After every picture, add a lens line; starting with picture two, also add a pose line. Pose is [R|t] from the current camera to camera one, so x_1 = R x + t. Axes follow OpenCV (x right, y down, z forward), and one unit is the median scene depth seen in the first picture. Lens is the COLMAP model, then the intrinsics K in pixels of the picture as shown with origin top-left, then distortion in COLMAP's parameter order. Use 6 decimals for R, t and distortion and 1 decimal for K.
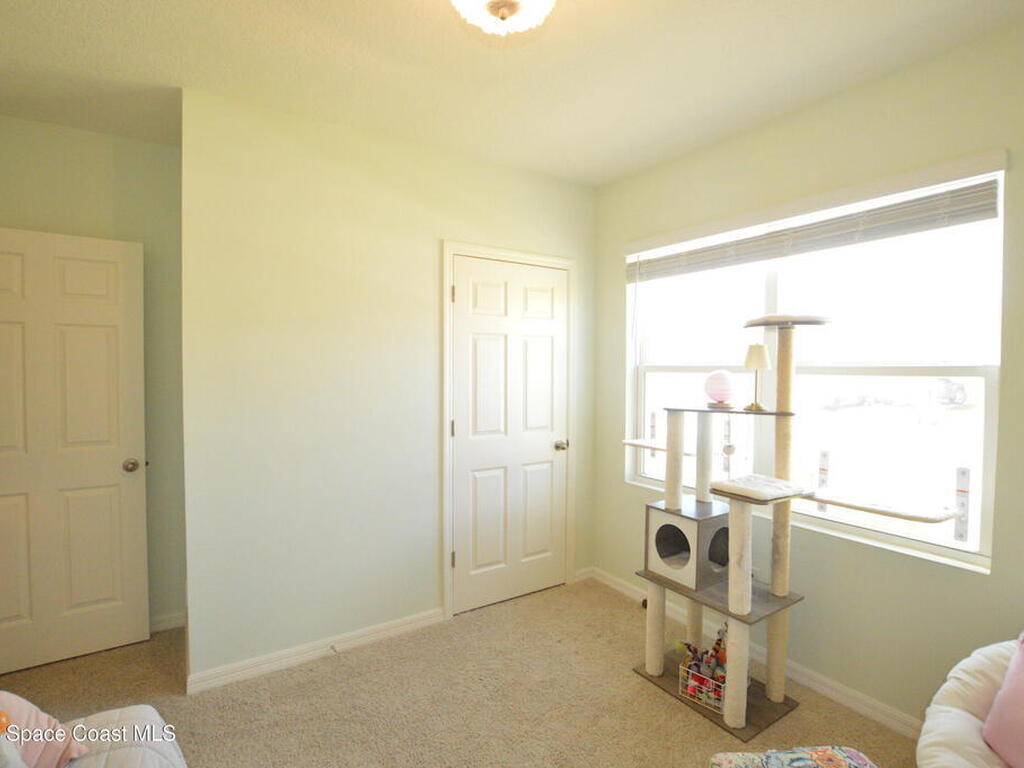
lens RADIAL K [[513.6, 0, 511.7], [0, 513.6, 377.3], [0, 0, 1]] dist [-0.024401, -0.000432]
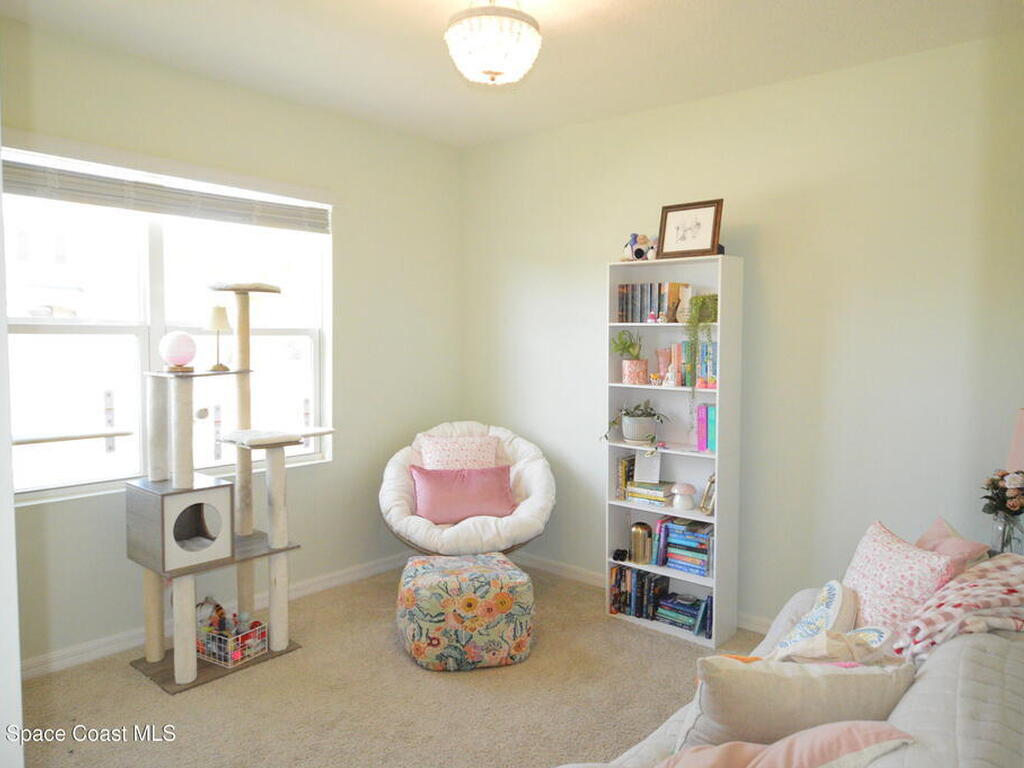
lens RADIAL K [[716.2, 0, 512.0], [0, 716.2, 383.3], [0, 0, 1]] dist [-0.006360, -0.001604]
pose [[-0.252382, -0.070267, 0.965073, -1.112812], [0.024765, 0.996564, 0.079036, -0.011442], [-0.967311, 0.043847, -0.249774, 0.822331]]
